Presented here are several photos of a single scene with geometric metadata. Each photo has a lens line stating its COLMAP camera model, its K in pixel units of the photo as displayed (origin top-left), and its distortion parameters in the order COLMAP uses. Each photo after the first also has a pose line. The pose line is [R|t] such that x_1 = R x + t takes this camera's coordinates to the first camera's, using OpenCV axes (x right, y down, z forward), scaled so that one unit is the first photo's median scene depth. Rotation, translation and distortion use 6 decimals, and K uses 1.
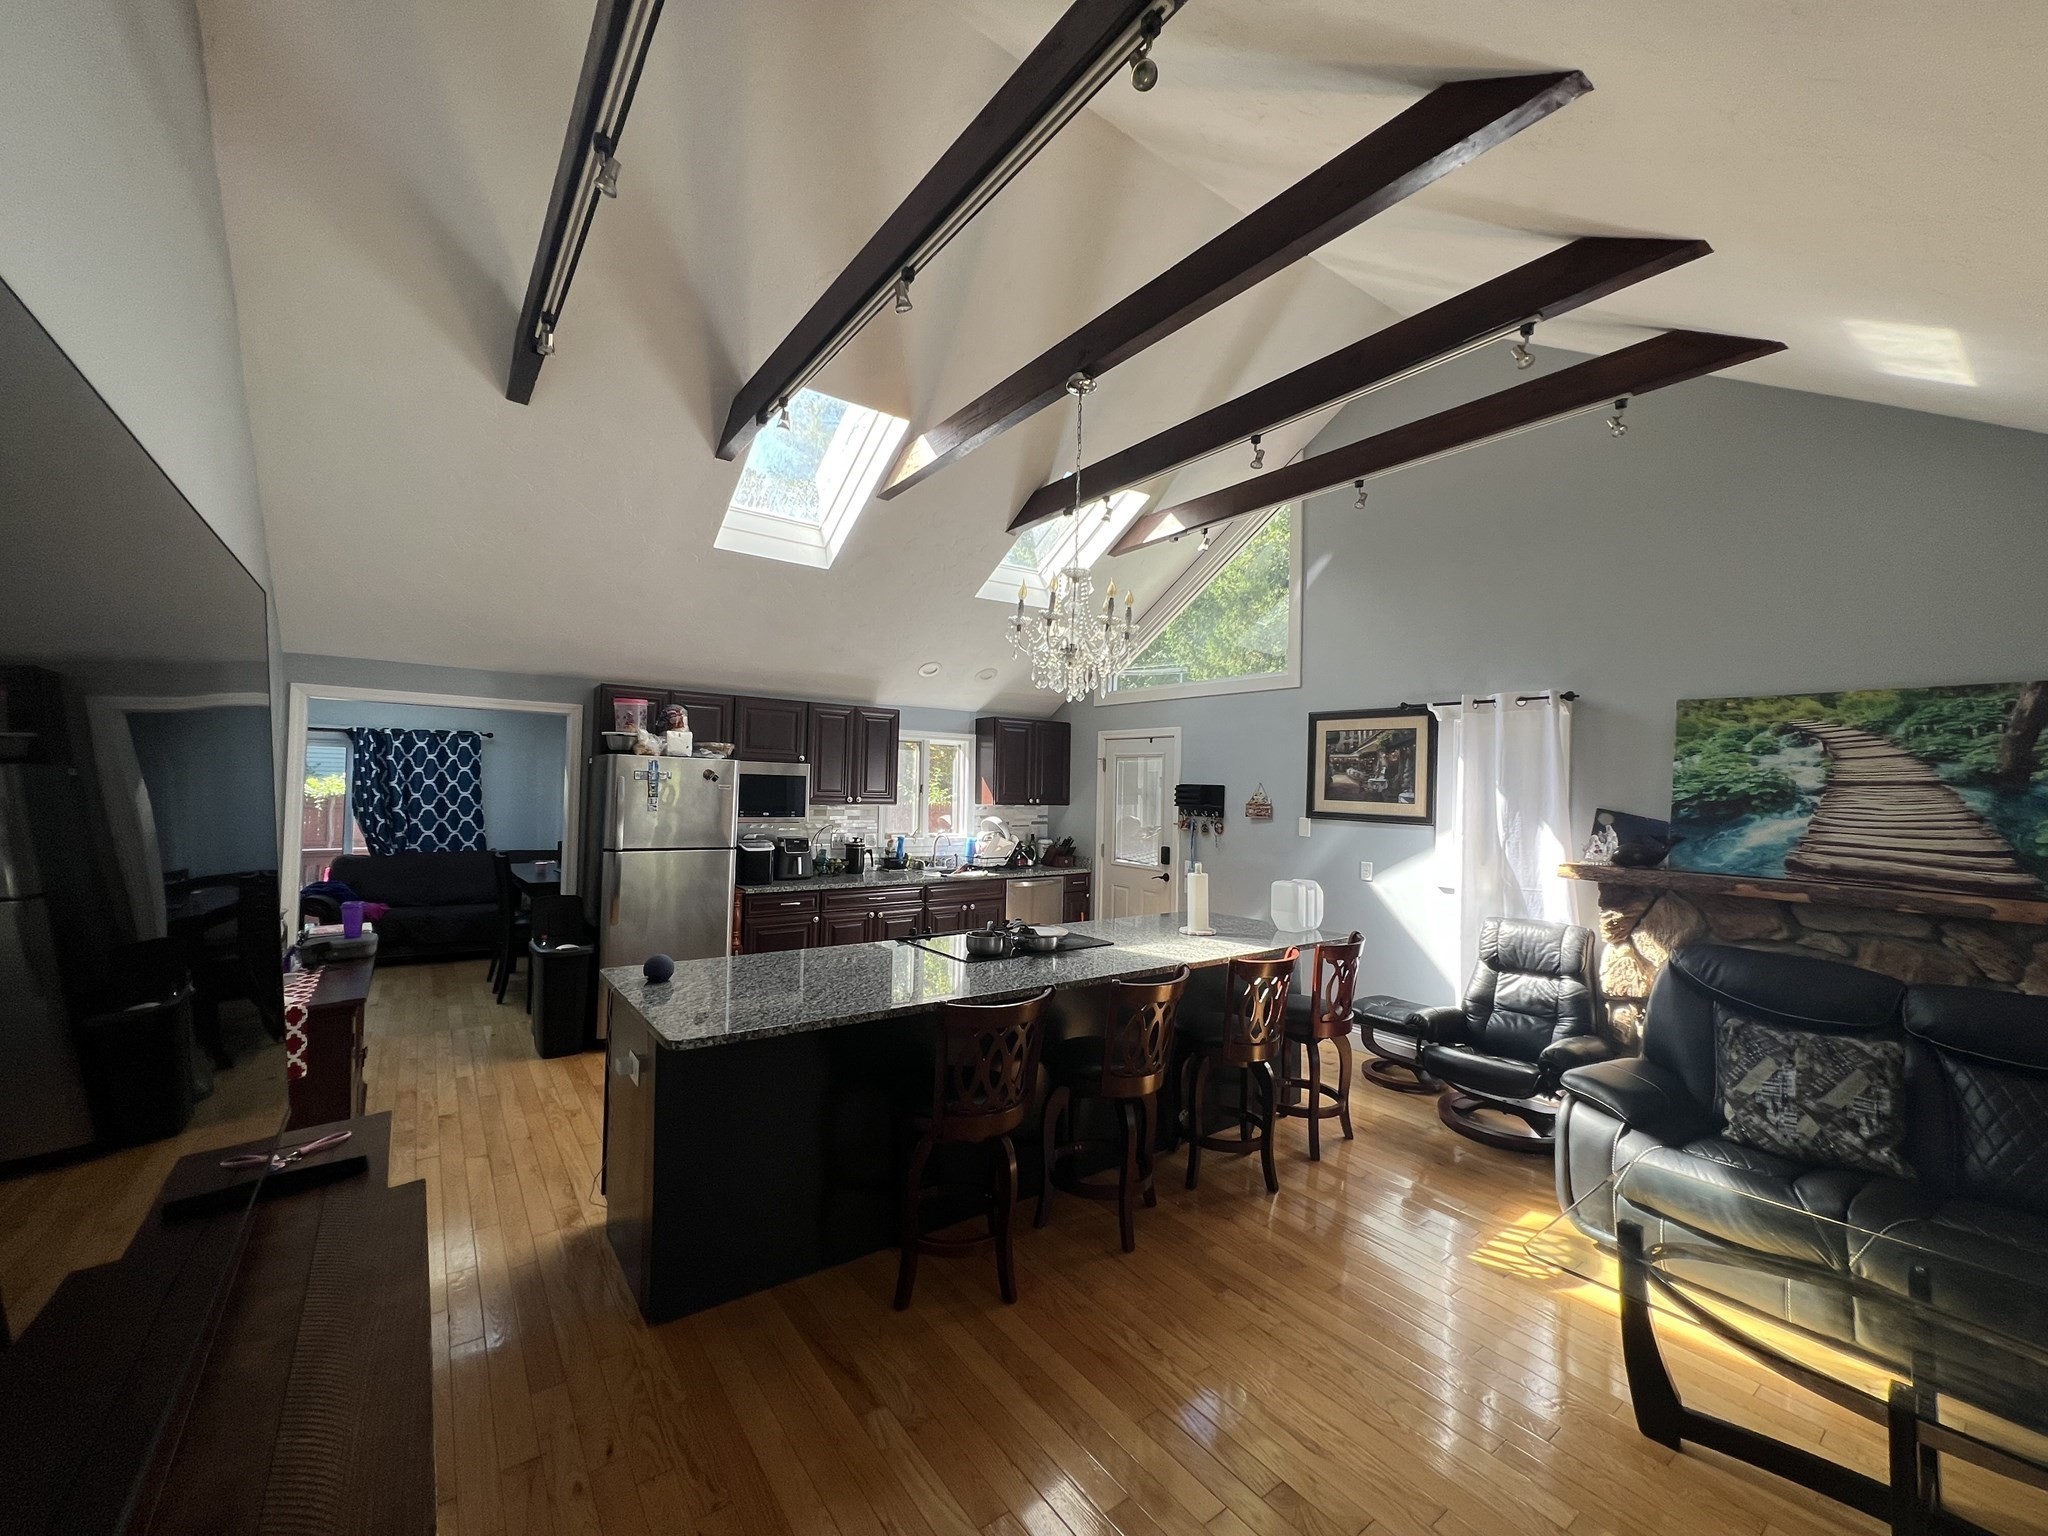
lens RADIAL K [[811.2, 0, 1019.3], [0, 811.2, 770.3], [0, 0, 1]] dist [-0.000969, -0.000125]
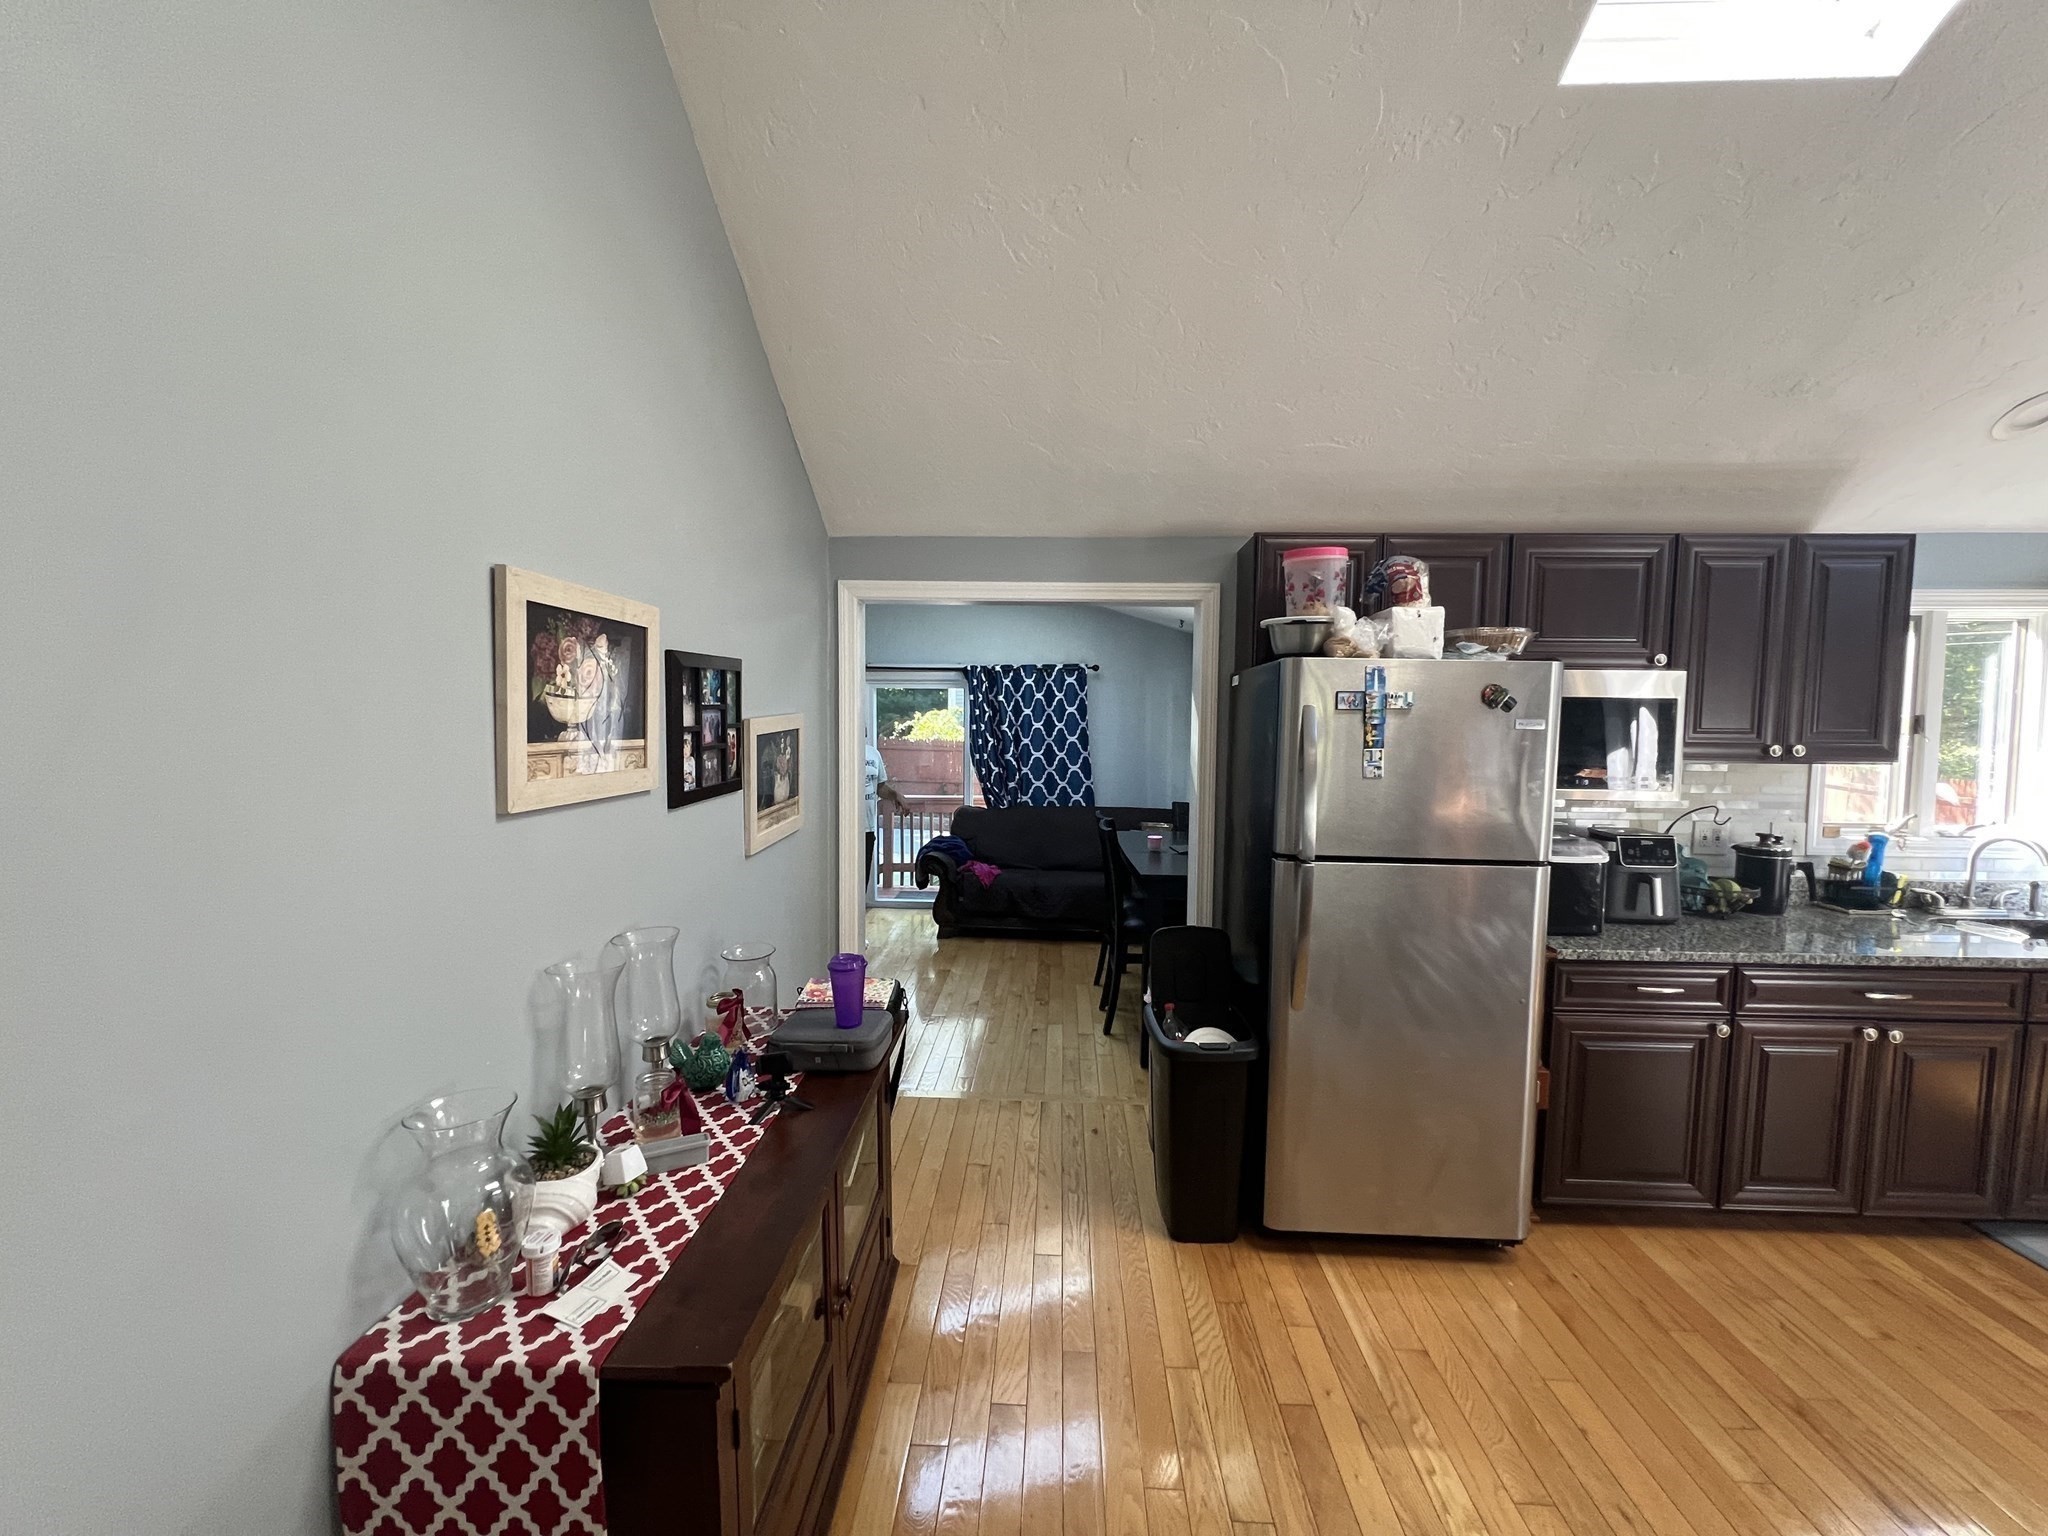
lens RADIAL K [[811.2, 0, 1019.3], [0, 811.2, 770.3], [0, 0, 1]] dist [-0.000969, -0.000125]
pose [[0.774109, 0.021344, -0.632692, -0.201833], [0.023511, 0.997773, 0.062426, 0.008190], [0.632615, -0.063200, 0.771883, 0.328768]]
